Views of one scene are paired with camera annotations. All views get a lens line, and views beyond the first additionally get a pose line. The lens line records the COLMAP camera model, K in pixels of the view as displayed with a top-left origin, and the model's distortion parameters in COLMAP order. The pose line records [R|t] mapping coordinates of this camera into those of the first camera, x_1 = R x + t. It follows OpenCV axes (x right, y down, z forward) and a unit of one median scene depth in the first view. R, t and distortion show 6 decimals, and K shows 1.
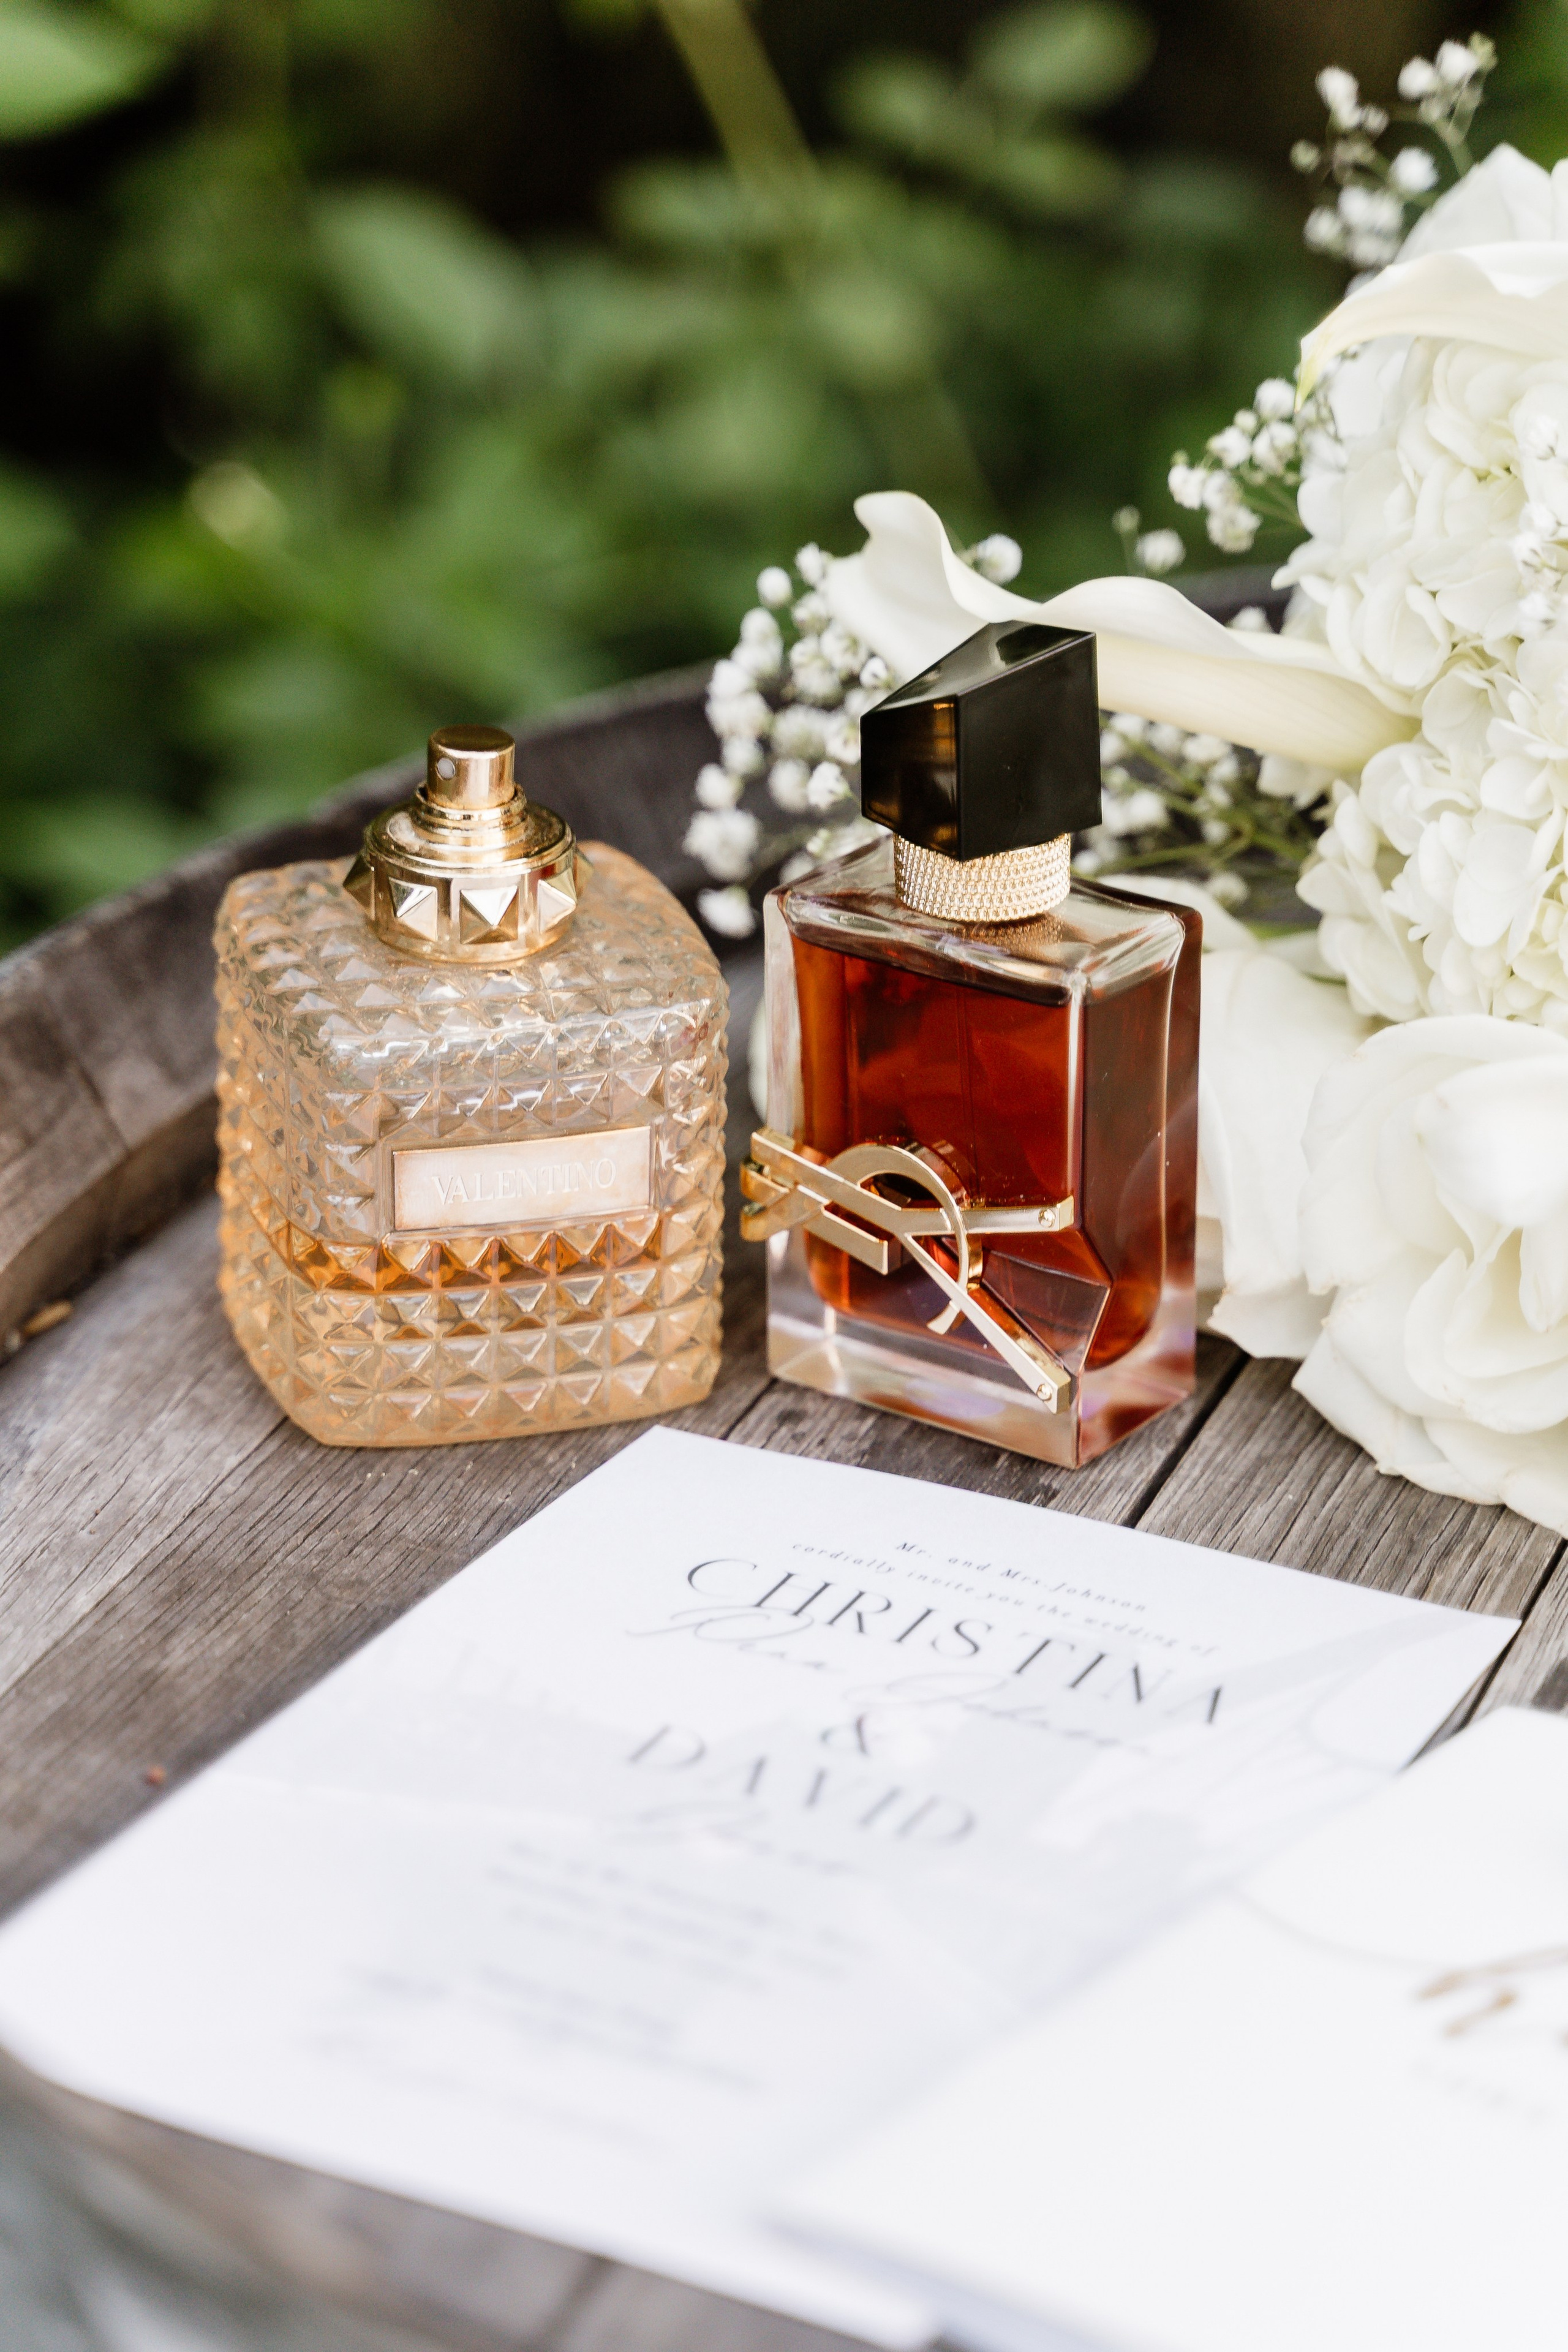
lens RADIAL K [[5904.3, 0, 783.1], [0, 5904.3, 1173.0], [0, 0, 1]] dist [0.041895, 0.000000]
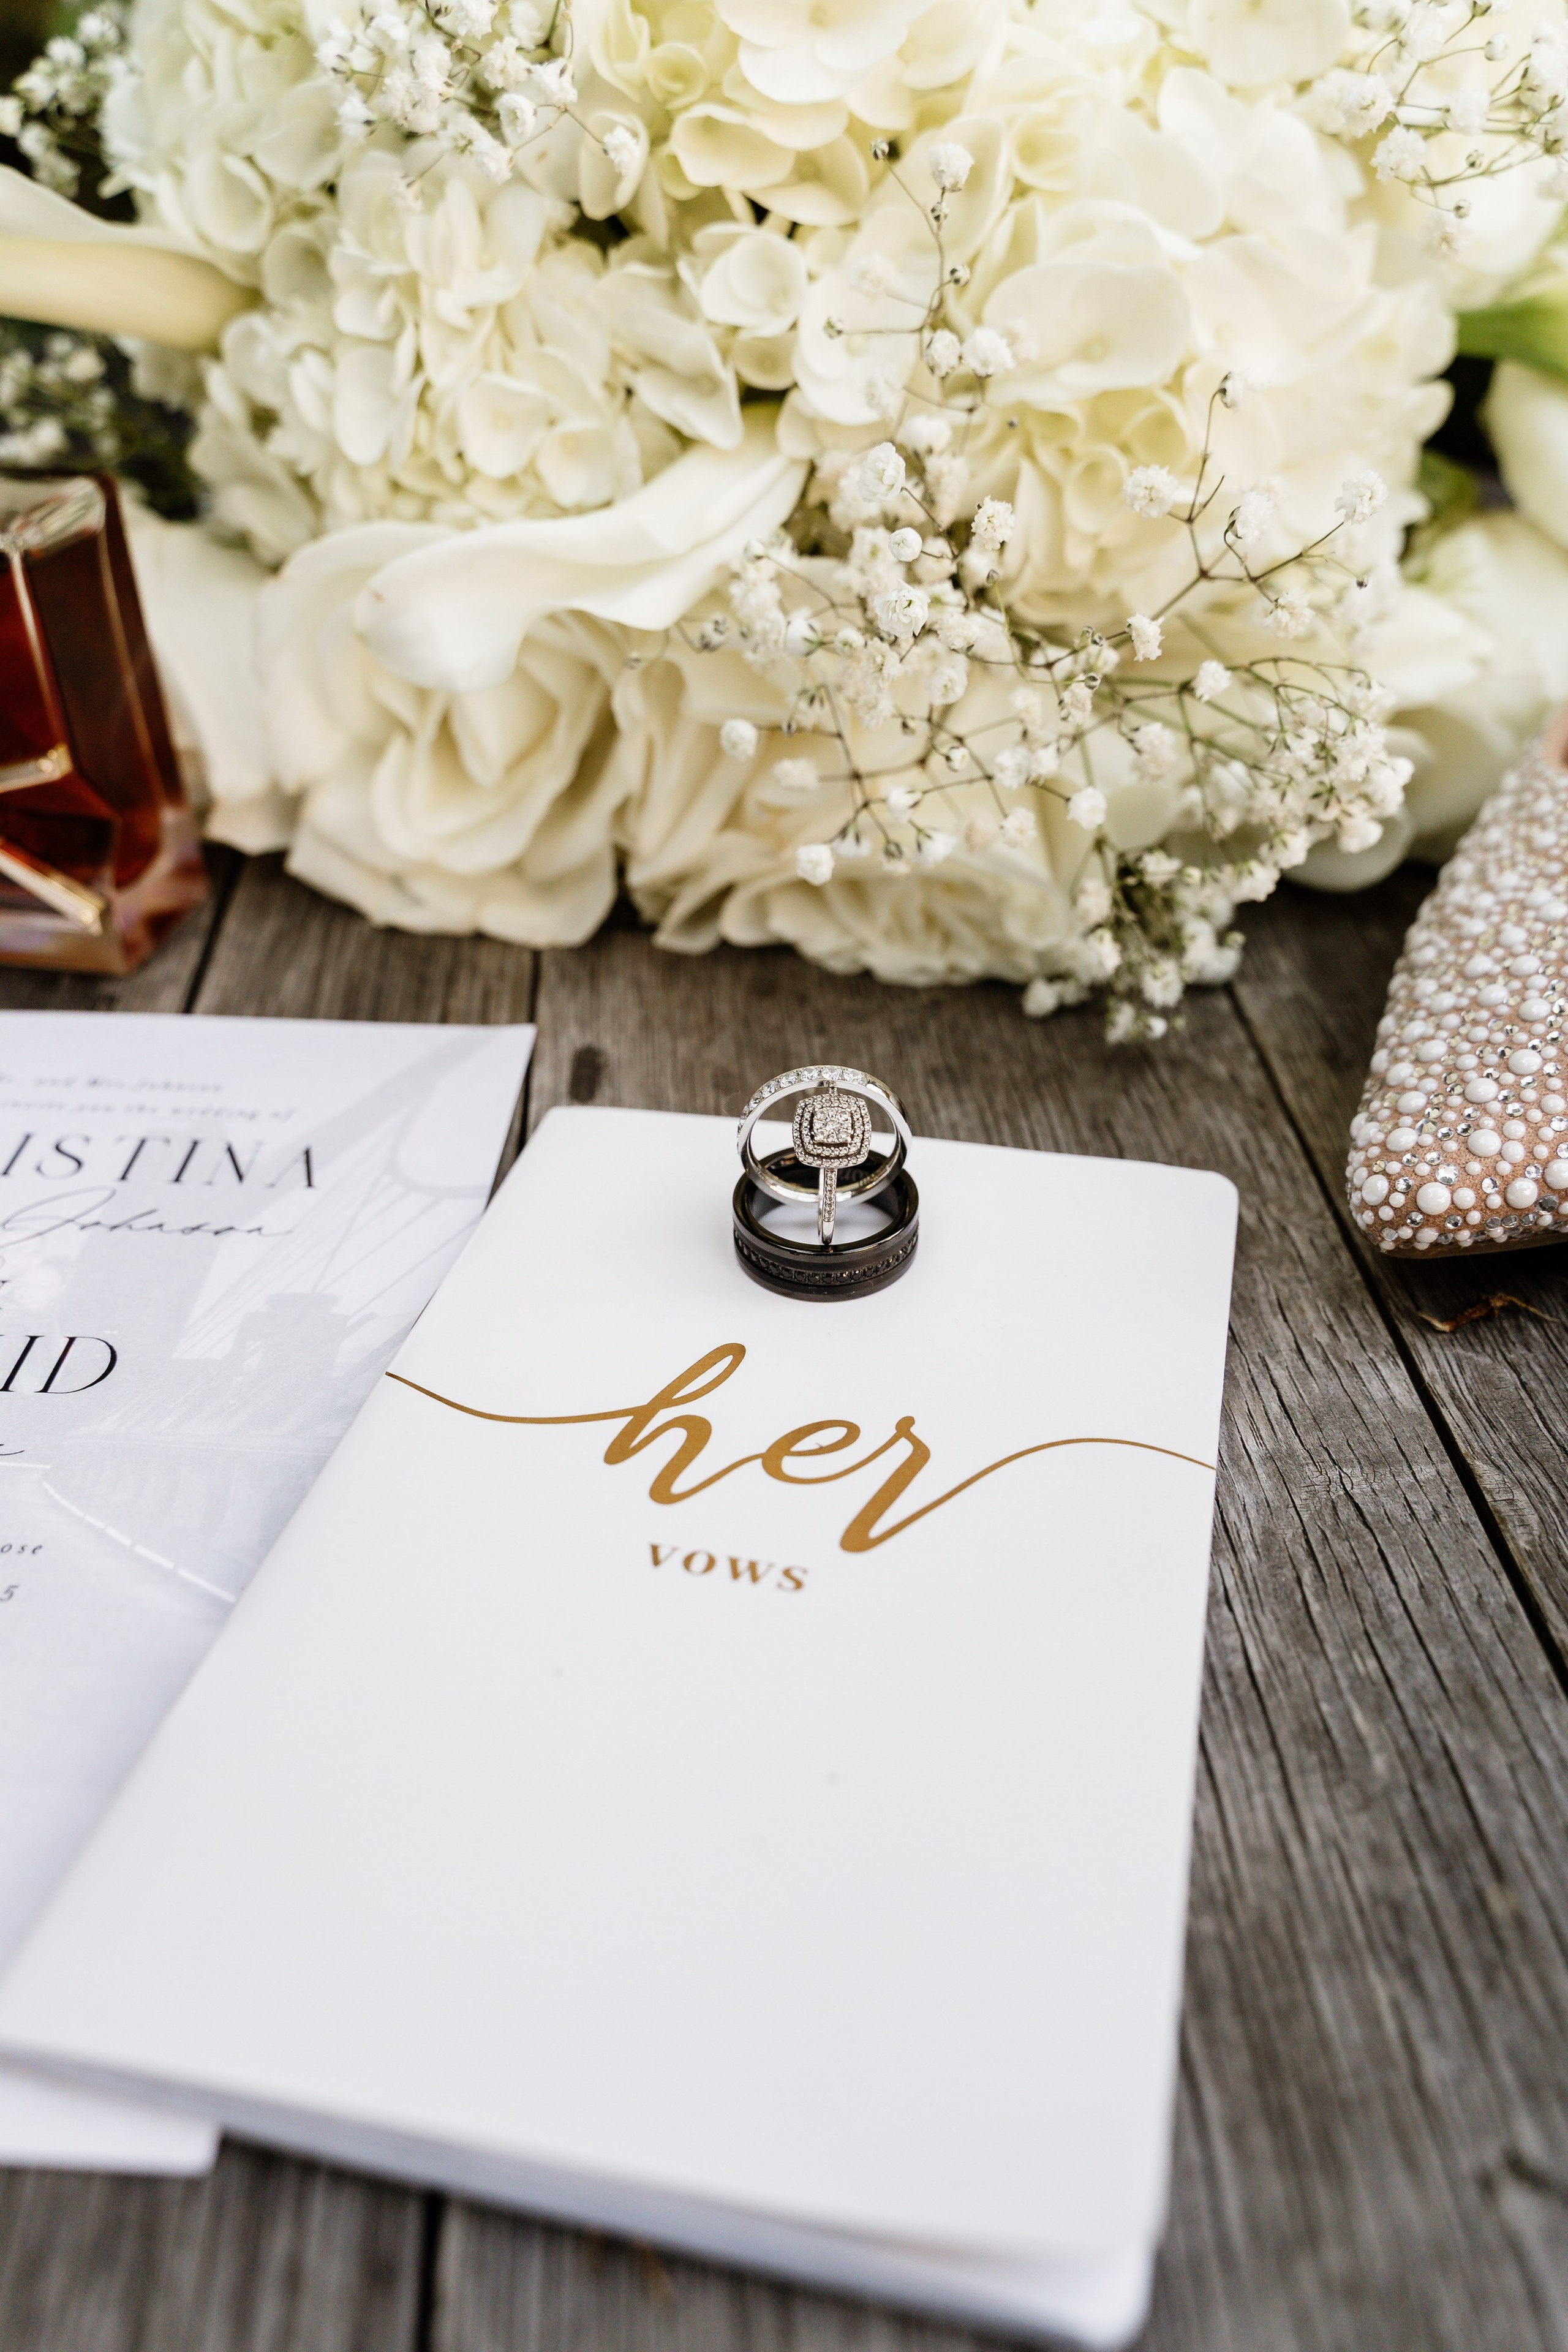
lens RADIAL K [[1960.0, 0, 799.6], [0, 1960.0, 1162.7], [0, 0, 1]] dist [0.022258, -0.037175]
pose [[0.909444, -0.253778, 0.329407, 0.032560], [0.178489, 0.953724, 0.241975, 0.014020], [-0.375571, -0.161267, 0.912655, 0.580298]]
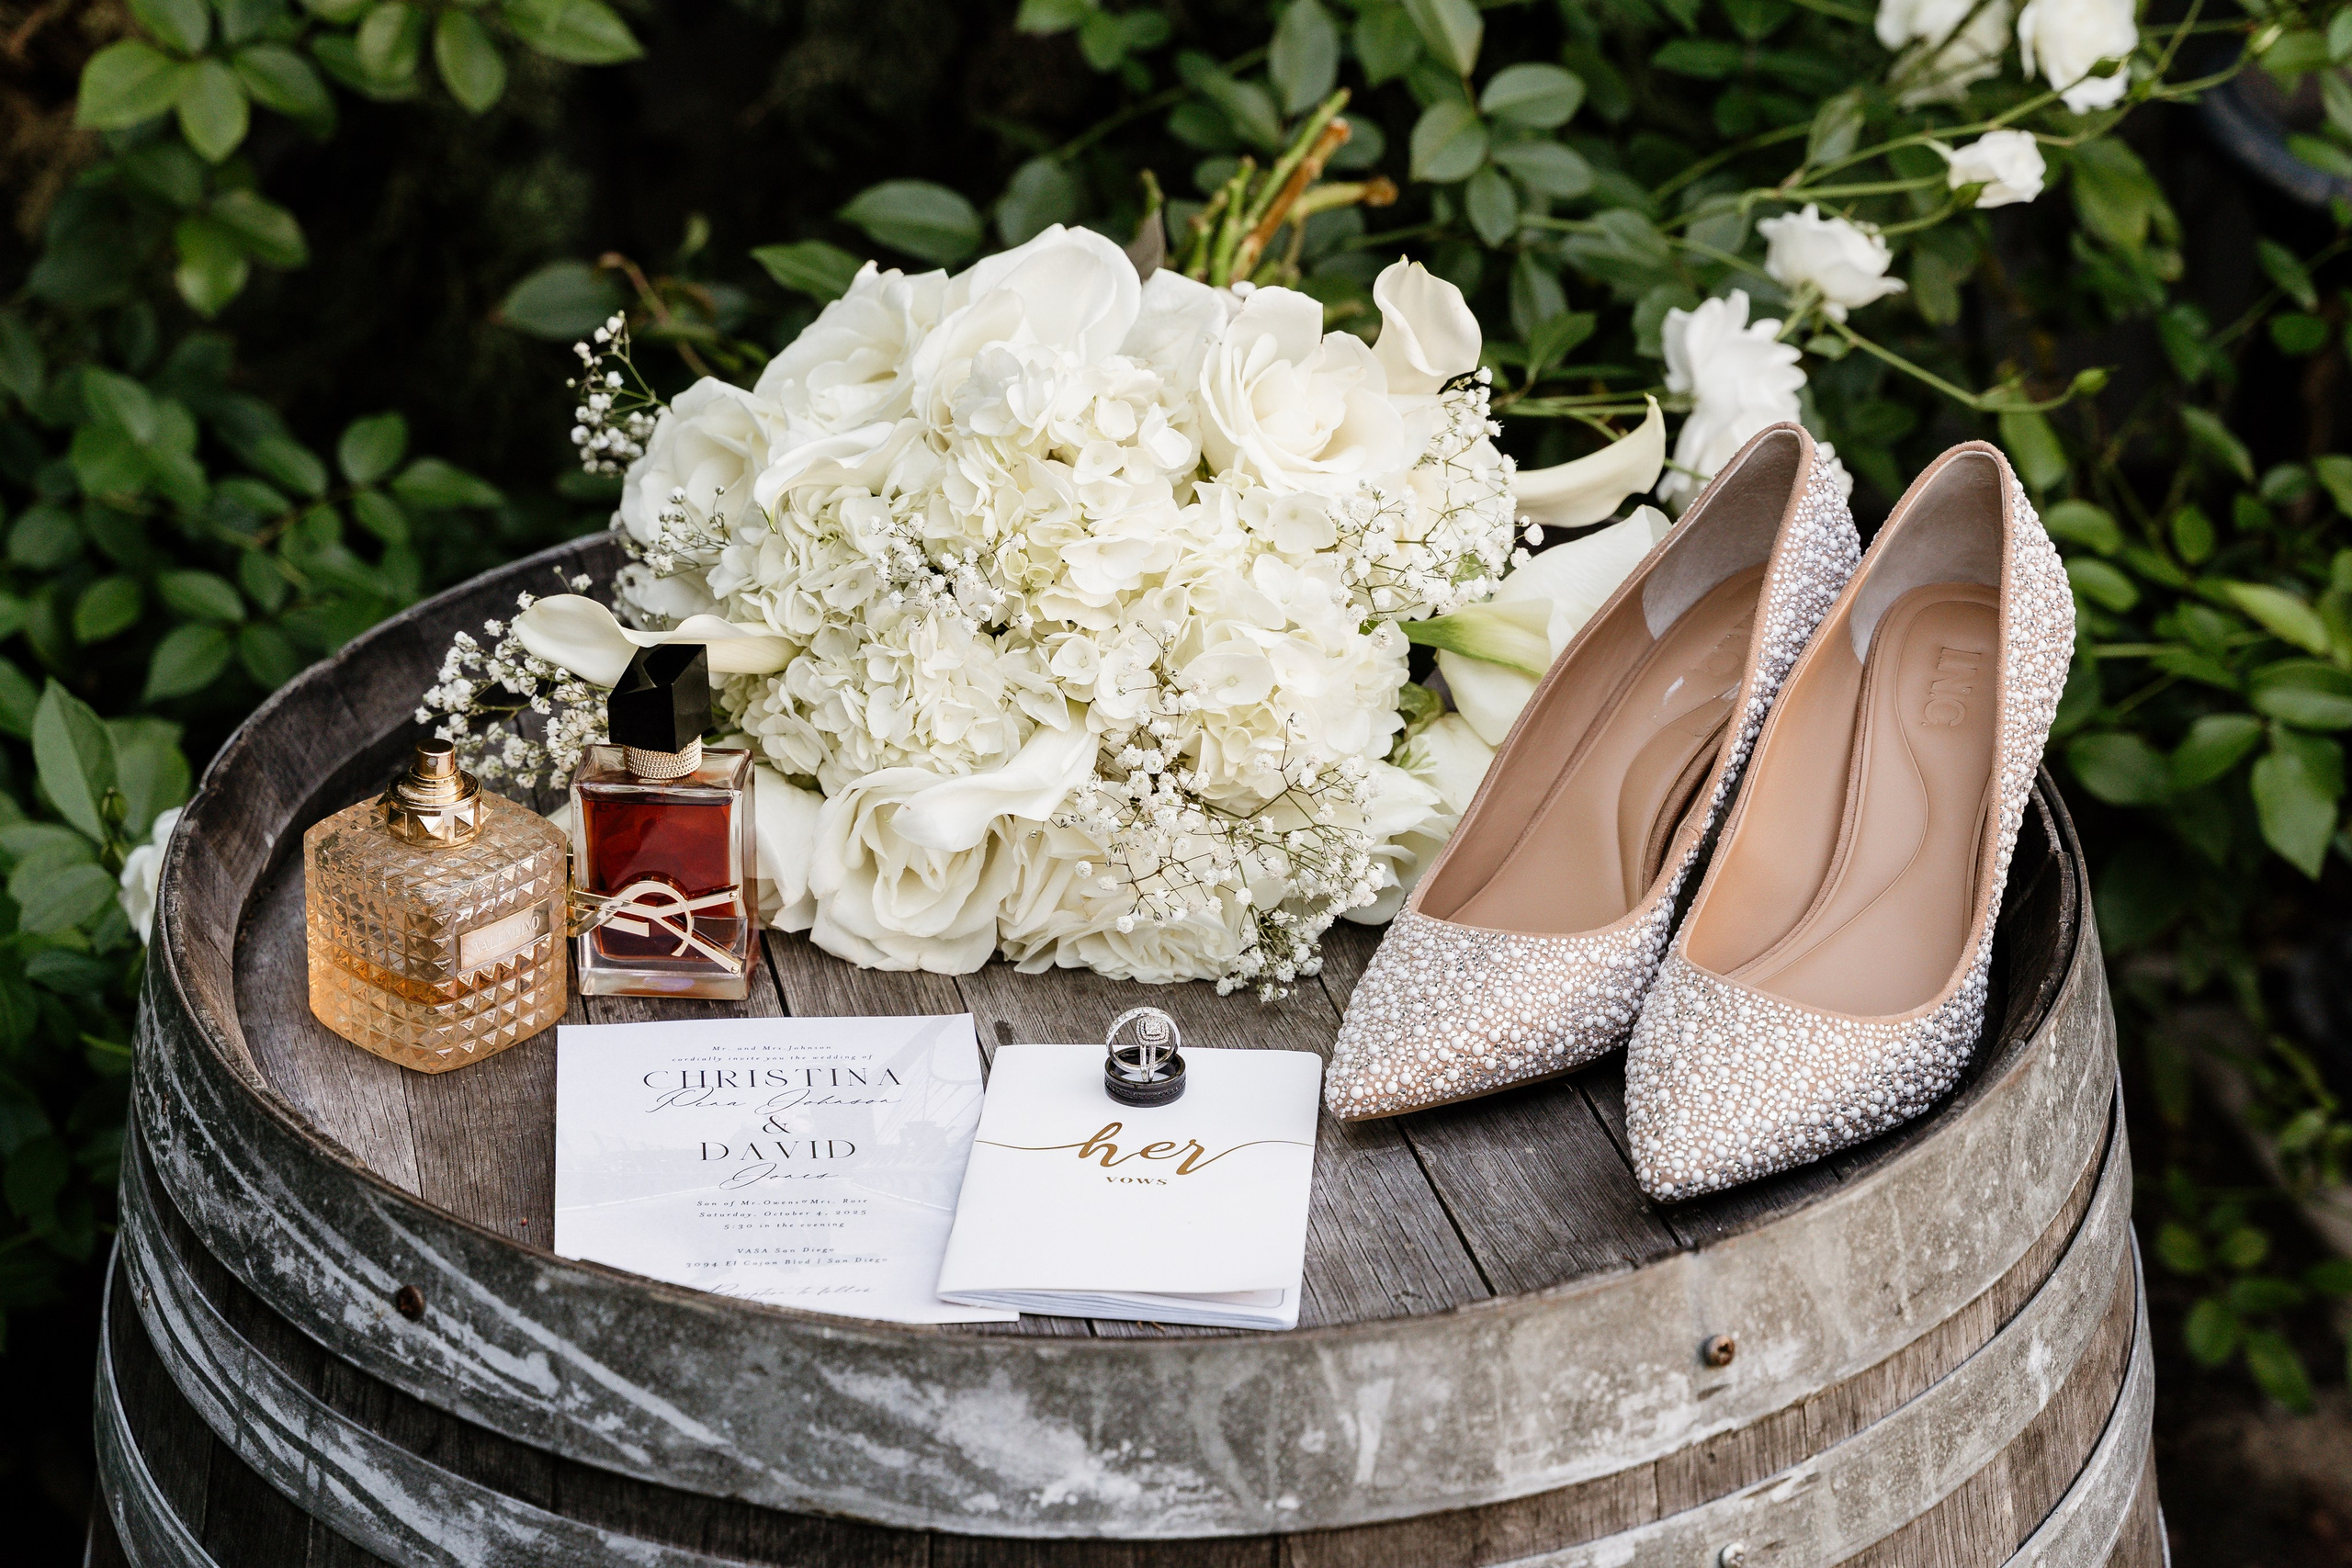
lens RADIAL K [[4378.9, 0, 1185.6], [0, 4378.9, 788.2], [0, 0, 1]] dist [0.315920, 0.000000]
pose [[0.836168, -0.225149, 0.500131, -0.643872], [0.206618, 0.973989, 0.093027, -0.153283], [-0.508067, 0.025550, 0.860938, -0.552935]]
